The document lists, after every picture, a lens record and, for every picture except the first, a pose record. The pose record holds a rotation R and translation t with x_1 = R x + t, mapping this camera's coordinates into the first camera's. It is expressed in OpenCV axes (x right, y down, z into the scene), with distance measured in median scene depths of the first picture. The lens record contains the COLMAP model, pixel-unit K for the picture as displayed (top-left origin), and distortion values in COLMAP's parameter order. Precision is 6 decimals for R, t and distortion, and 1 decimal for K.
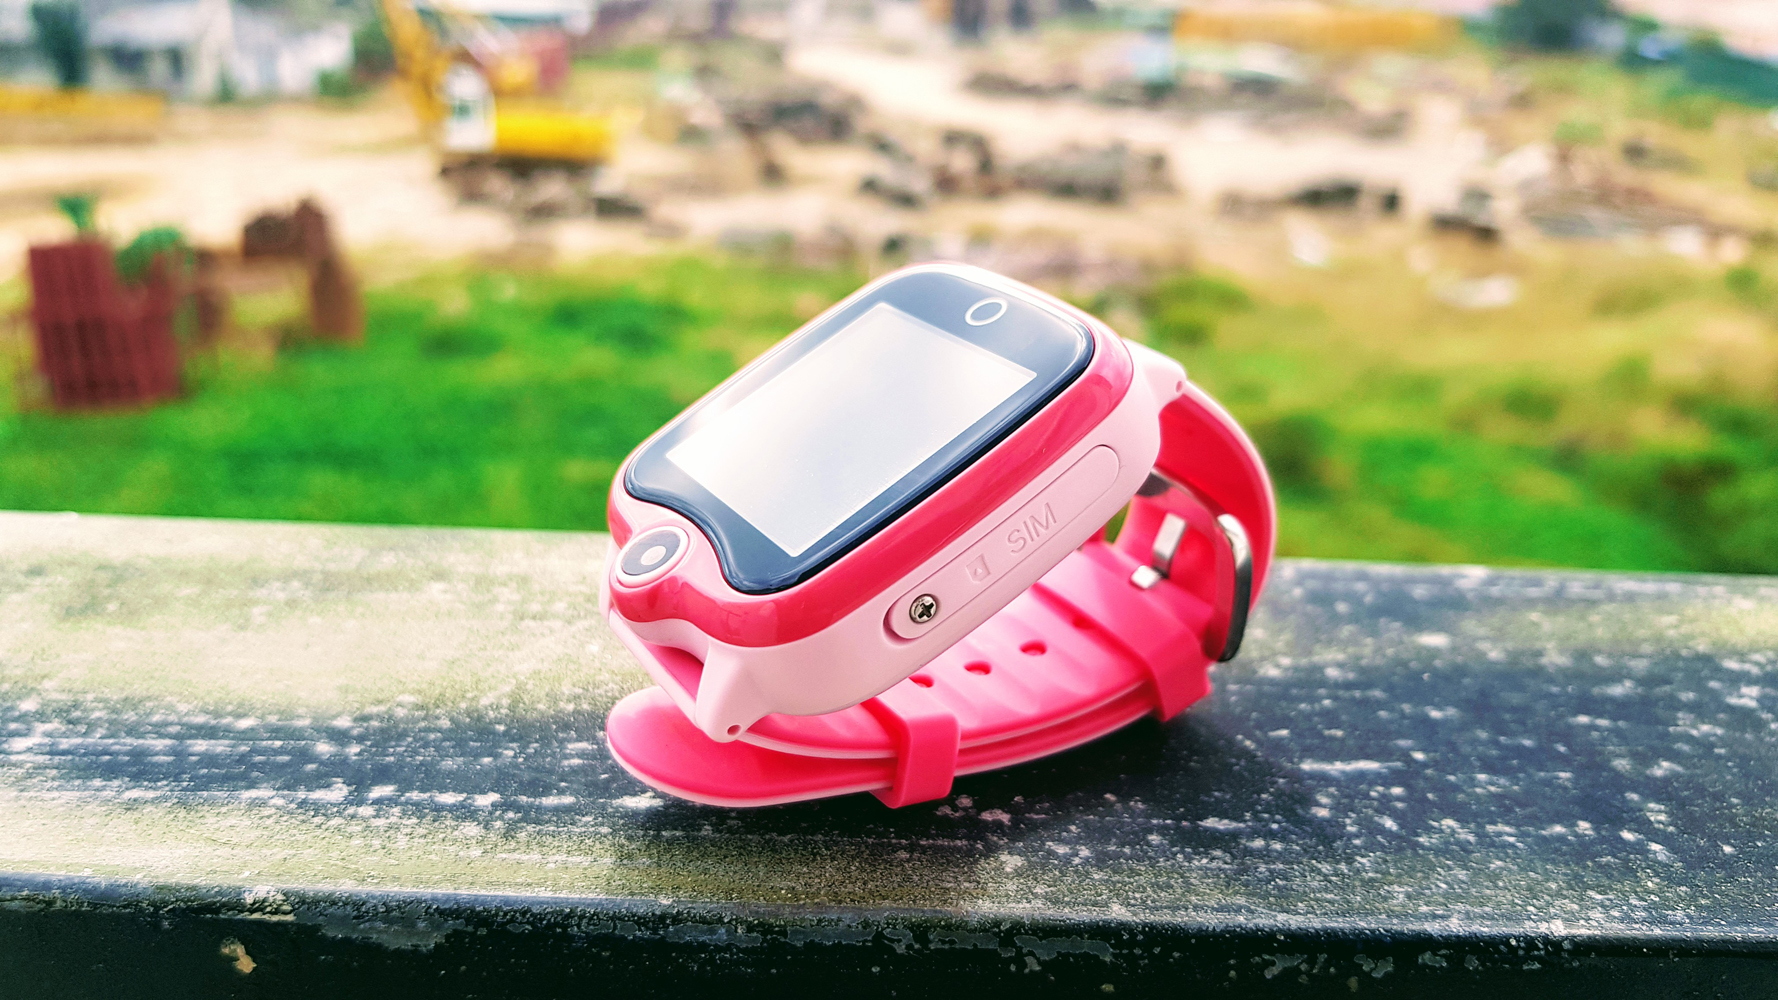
lens RADIAL K [[1455.7, 0, 894.1], [0, 1455.7, 502.1], [0, 0, 1]] dist [0.036720, -0.135991]
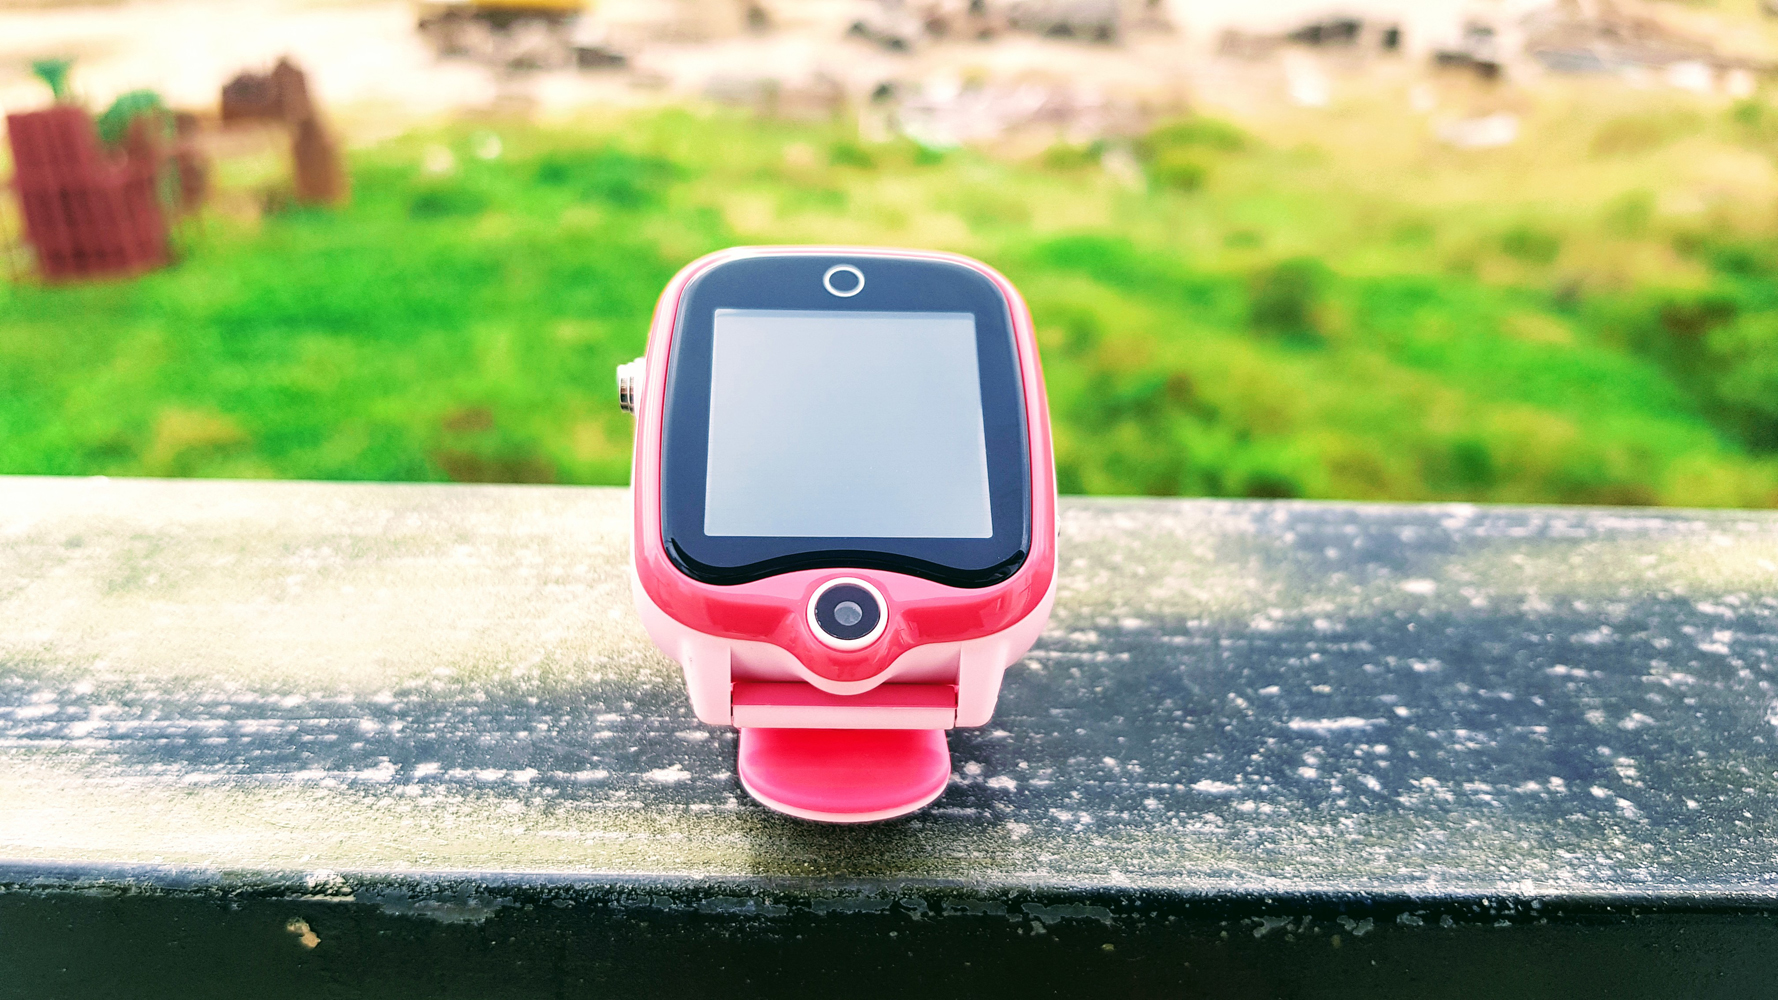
lens RADIAL K [[1451.5, 0, 881.2], [0, 1451.5, 497.5], [0, 0, 1]] dist [0.061123, -0.183712]
pose [[0.999860, -0.015742, -0.005716, -0.008890], [0.016229, 0.995015, 0.098396, -0.092881], [0.004139, -0.098475, 0.995131, -0.037348]]
